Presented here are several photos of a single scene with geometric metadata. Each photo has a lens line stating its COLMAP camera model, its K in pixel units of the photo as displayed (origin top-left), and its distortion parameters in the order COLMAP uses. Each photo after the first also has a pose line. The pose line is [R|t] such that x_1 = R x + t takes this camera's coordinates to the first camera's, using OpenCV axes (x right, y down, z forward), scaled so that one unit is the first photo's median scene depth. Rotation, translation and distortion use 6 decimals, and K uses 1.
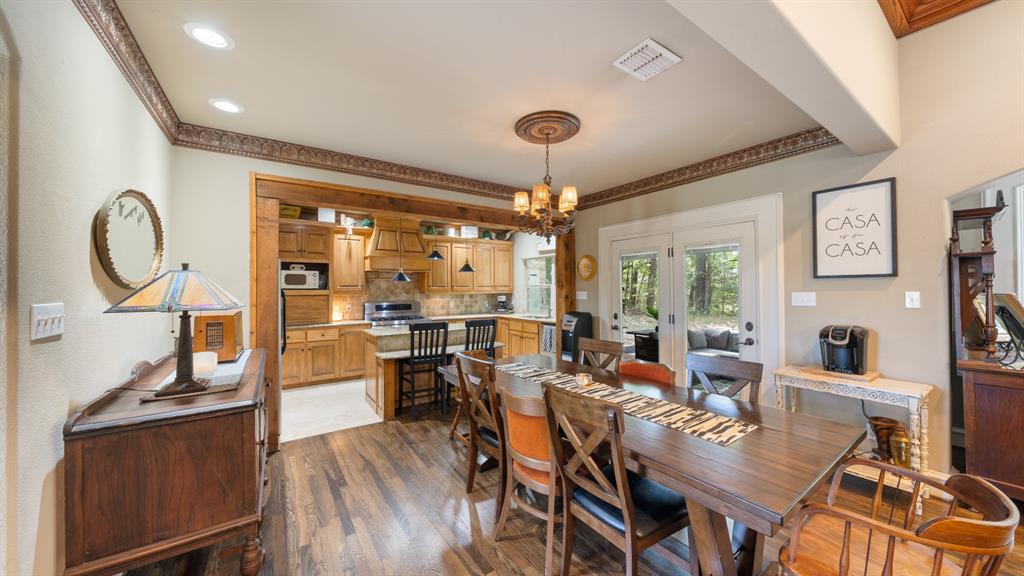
lens RADIAL K [[352.1, 0, 512.0], [0, 352.1, 282.0], [0, 0, 1]] dist [-0.007074, -0.000171]
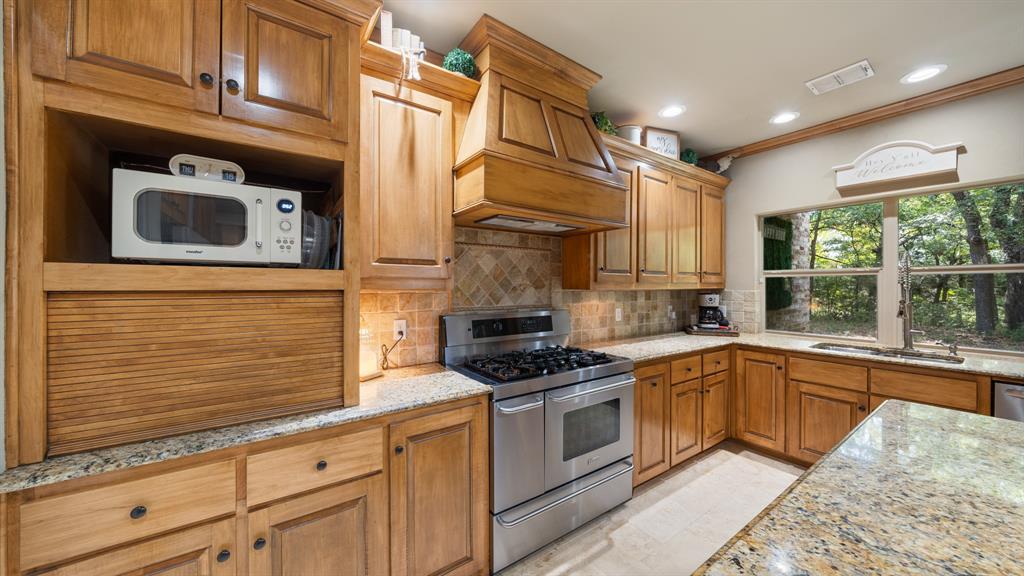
lens RADIAL K [[352.1, 0, 507.9], [0, 352.1, 286.4], [0, 0, 1]] dist [-0.007074, -0.000171]
pose [[0.999983, 0.003581, -0.004507, -0.382548], [-0.003500, 0.999838, 0.017677, 0.027781], [0.004570, -0.017661, 0.999834, 0.712434]]
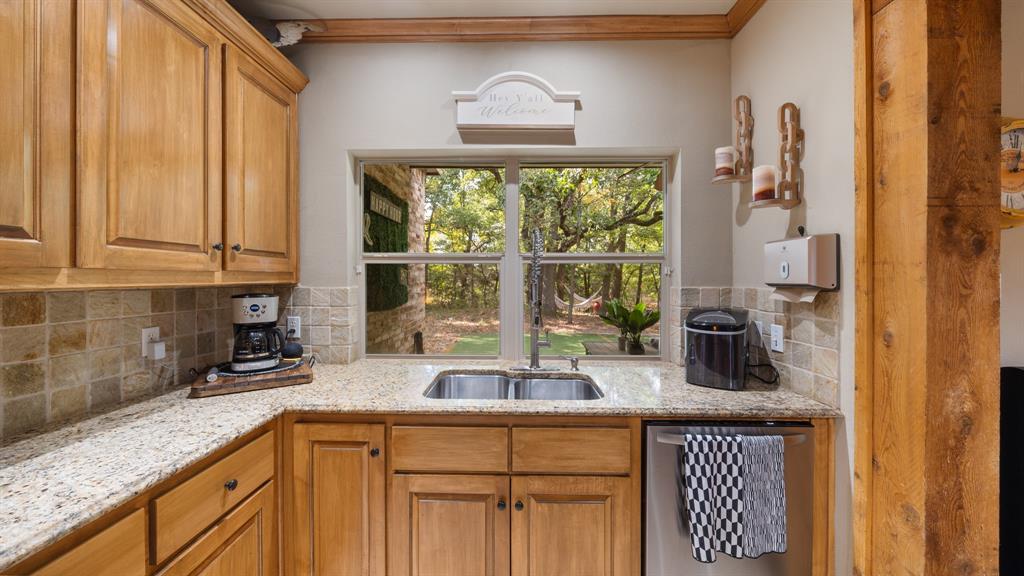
lens RADIAL K [[352.1, 0, 508.1], [0, 352.1, 283.4], [0, 0, 1]] dist [-0.007074, -0.000171]
pose [[0.591509, -0.006406, 0.806273, -0.146975], [-0.015939, 0.999680, 0.019636, 0.031609], [-0.806141, -0.024466, 0.591218, 0.987312]]
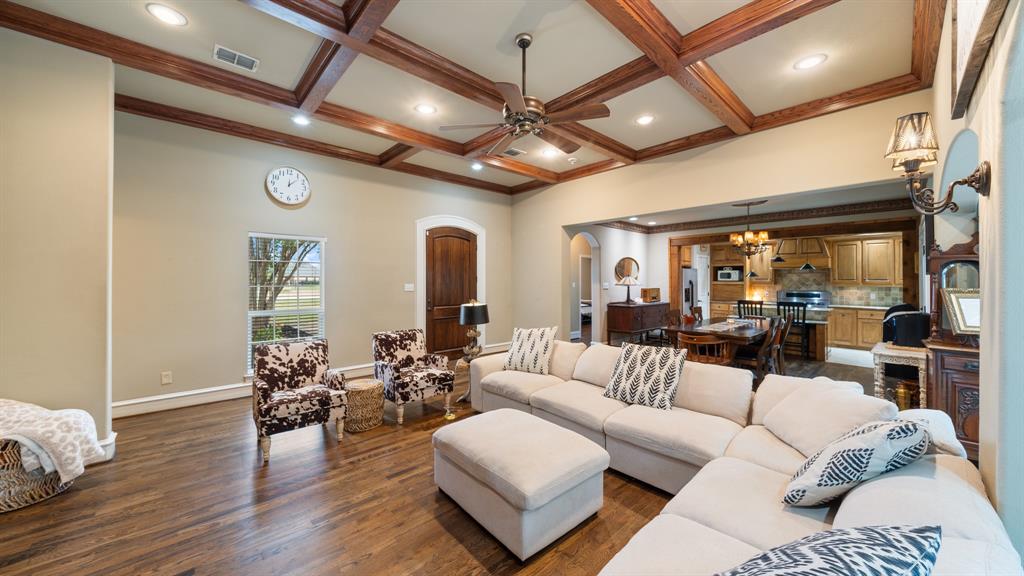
lens RADIAL K [[352.1, 0, 512.2], [0, 352.1, 280.1], [0, 0, 1]] dist [-0.007074, -0.000171]
pose [[0.127179, 0.005361, -0.991865, 0.938836], [0.014502, 0.999868, 0.007264, -0.011780], [0.991774, -0.015308, 0.127085, -0.286220]]
